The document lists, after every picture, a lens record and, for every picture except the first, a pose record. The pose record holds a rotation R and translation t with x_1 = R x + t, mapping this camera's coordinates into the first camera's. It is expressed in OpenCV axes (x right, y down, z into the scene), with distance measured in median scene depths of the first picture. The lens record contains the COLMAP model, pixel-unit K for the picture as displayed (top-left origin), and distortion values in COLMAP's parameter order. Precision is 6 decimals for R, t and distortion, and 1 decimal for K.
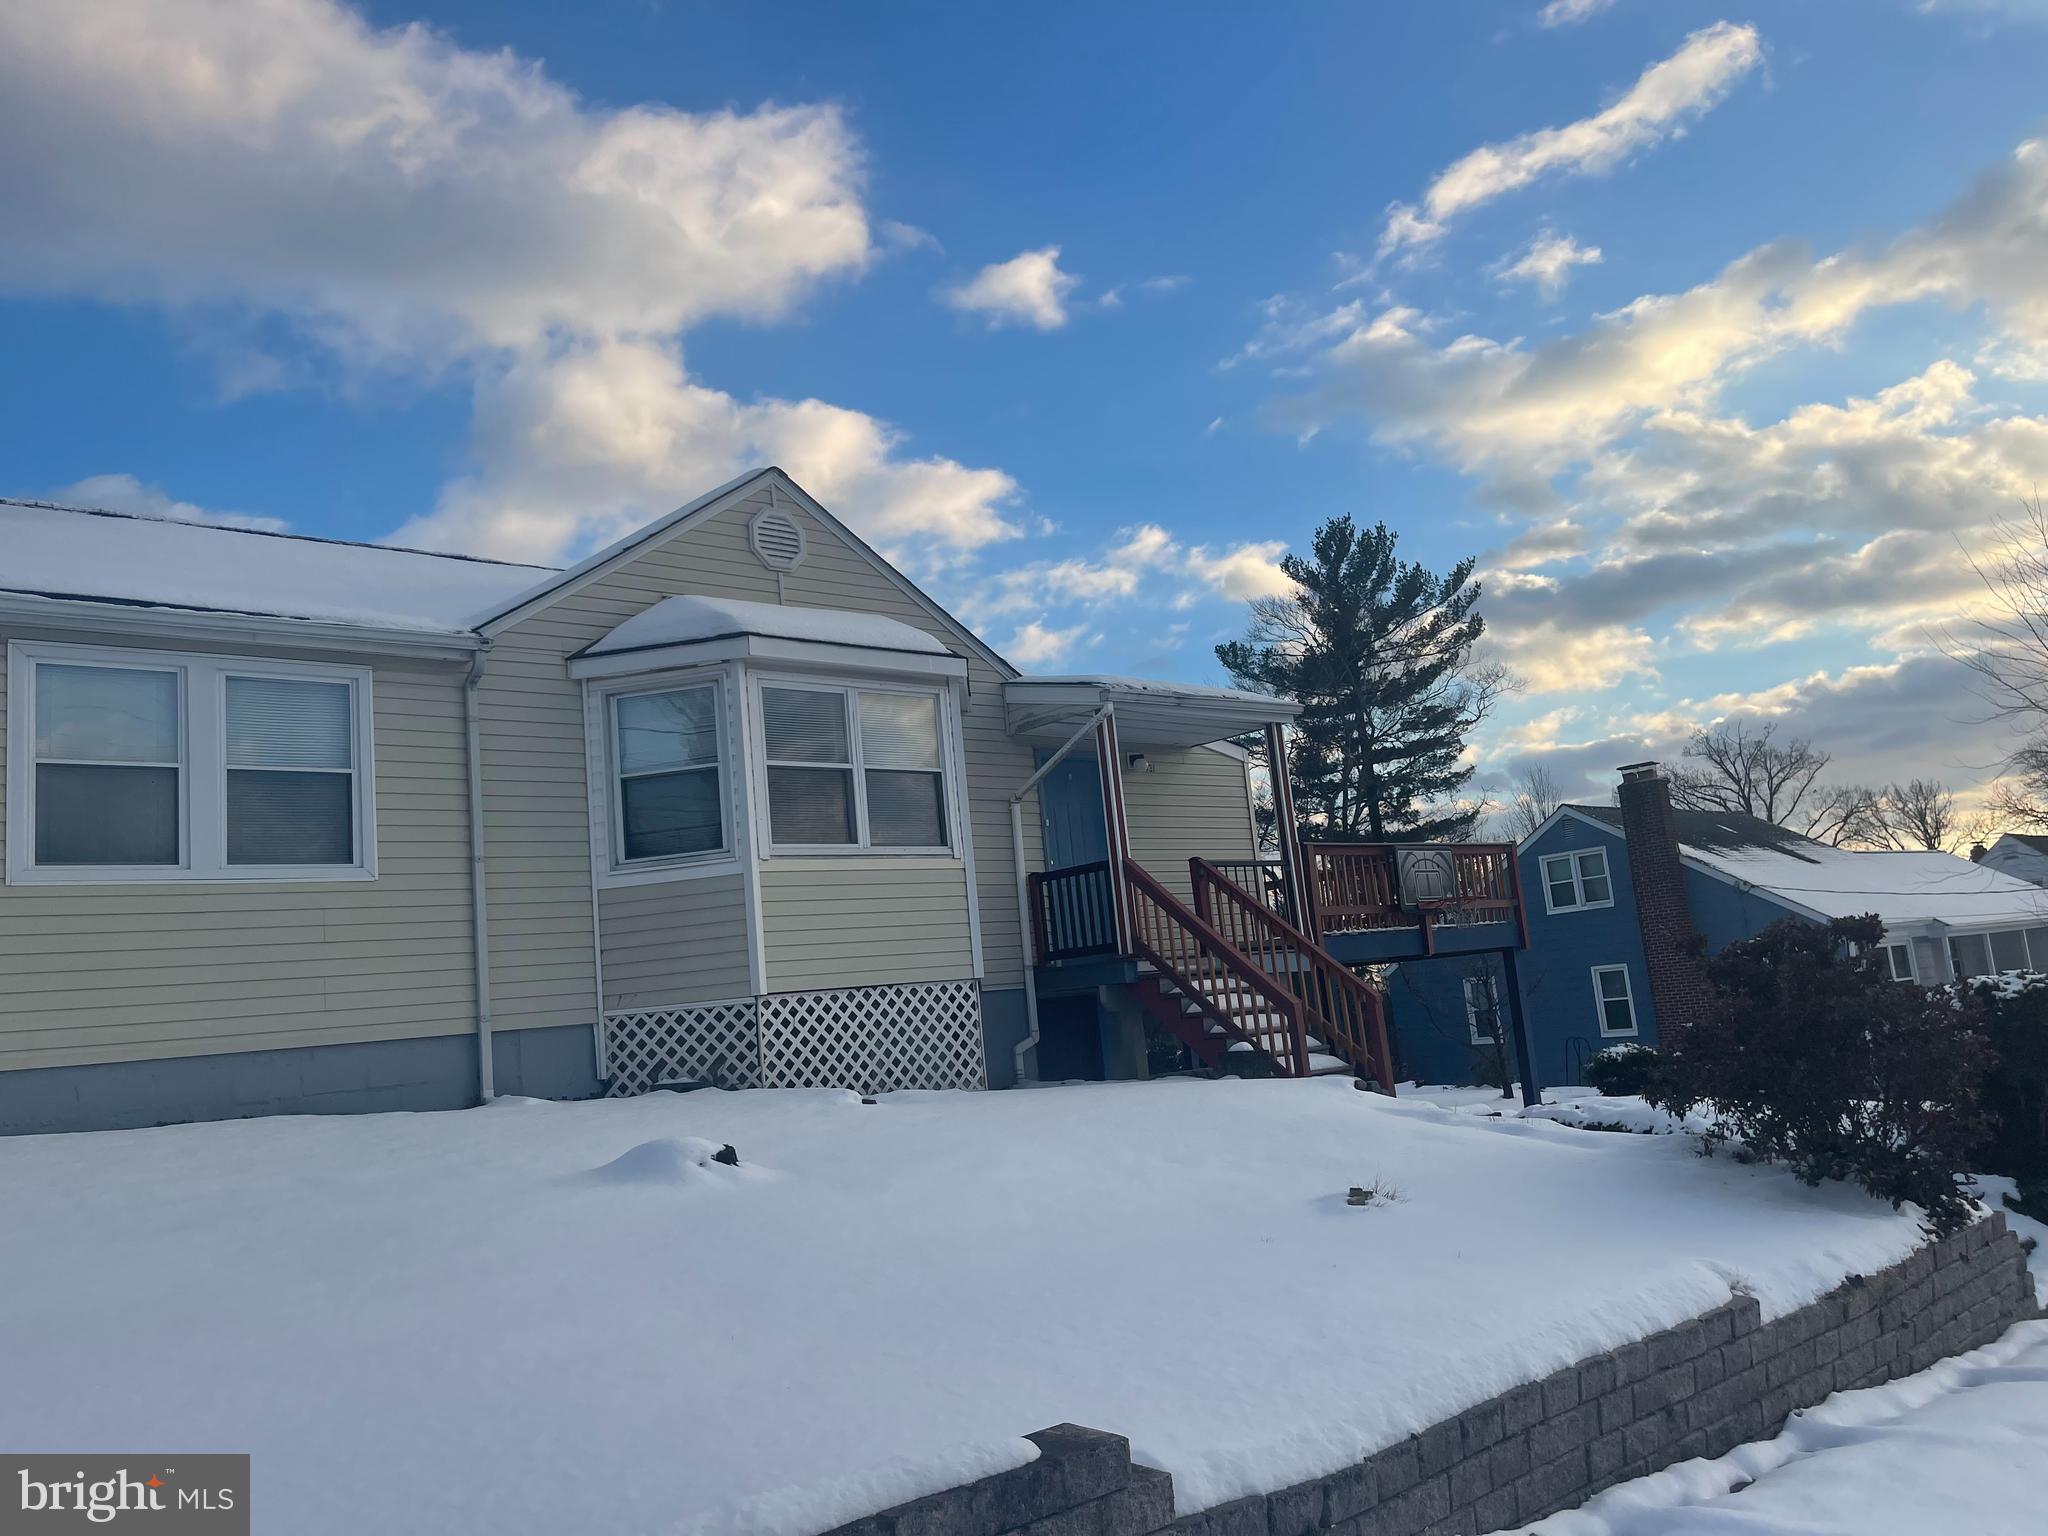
lens RADIAL K [[1551.1, 0, 1022.6], [0, 1551.1, 761.7], [0, 0, 1]] dist [0.013290, -0.004513]
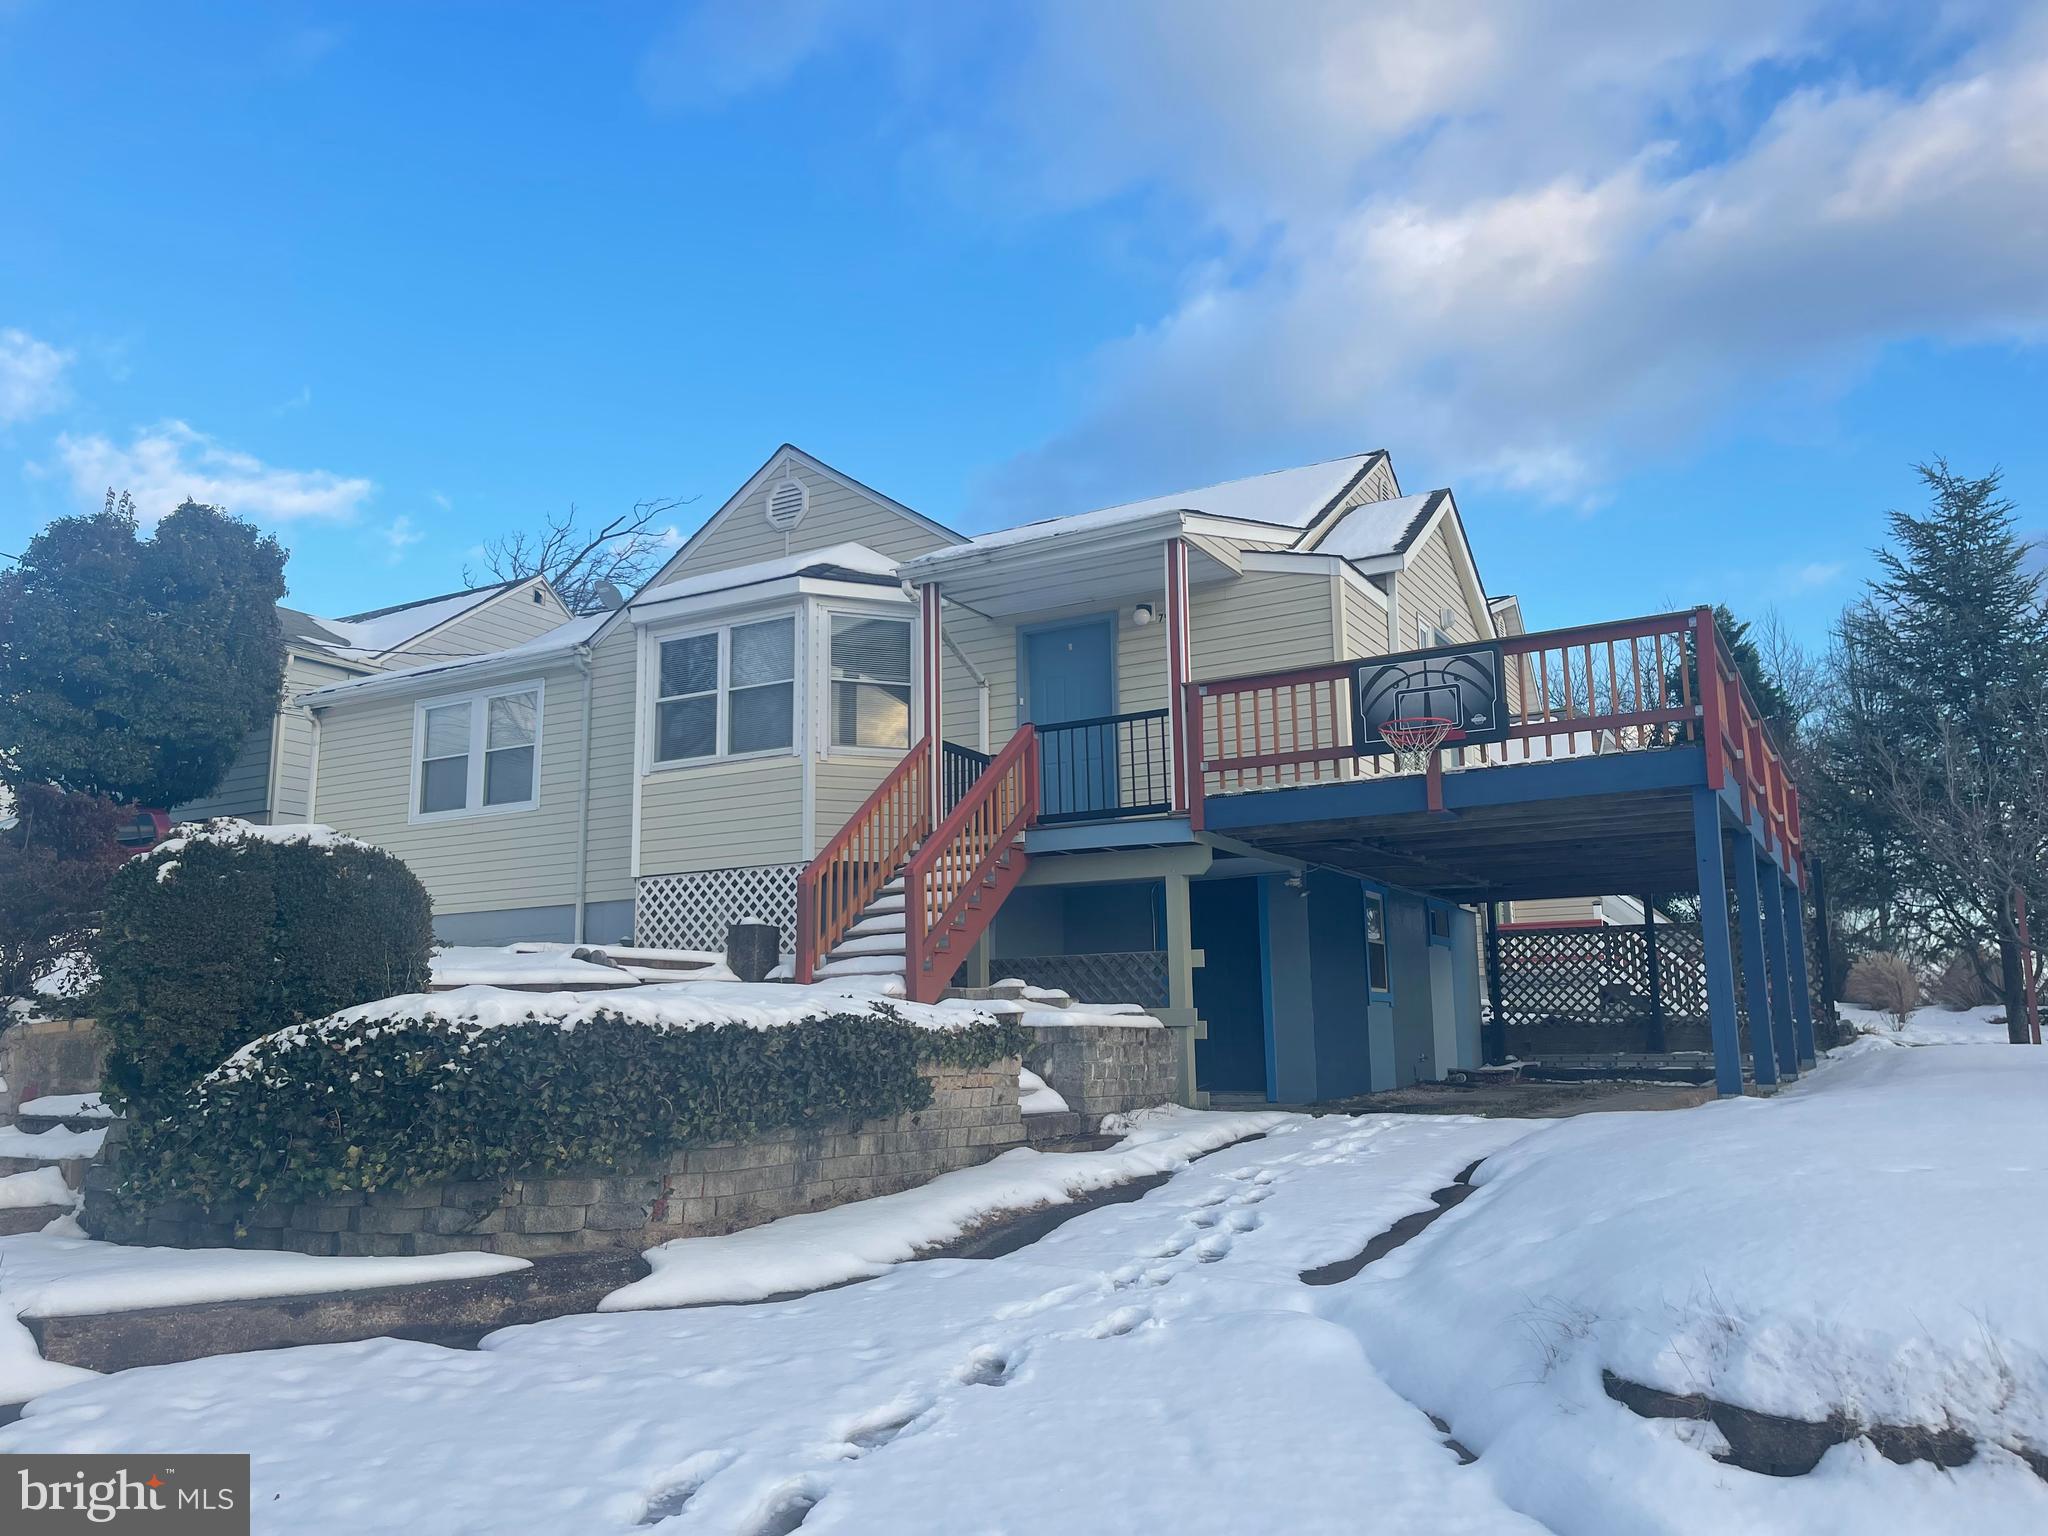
lens RADIAL K [[1551.1, 0, 1022.8], [0, 1551.1, 771.4], [0, 0, 1]] dist [0.013290, -0.004513]
pose [[0.319033, -0.075257, -0.944751, 1.163061], [0.136740, 0.990067, -0.032692, 0.144359], [0.937828, -0.118755, 0.326155, 0.856836]]
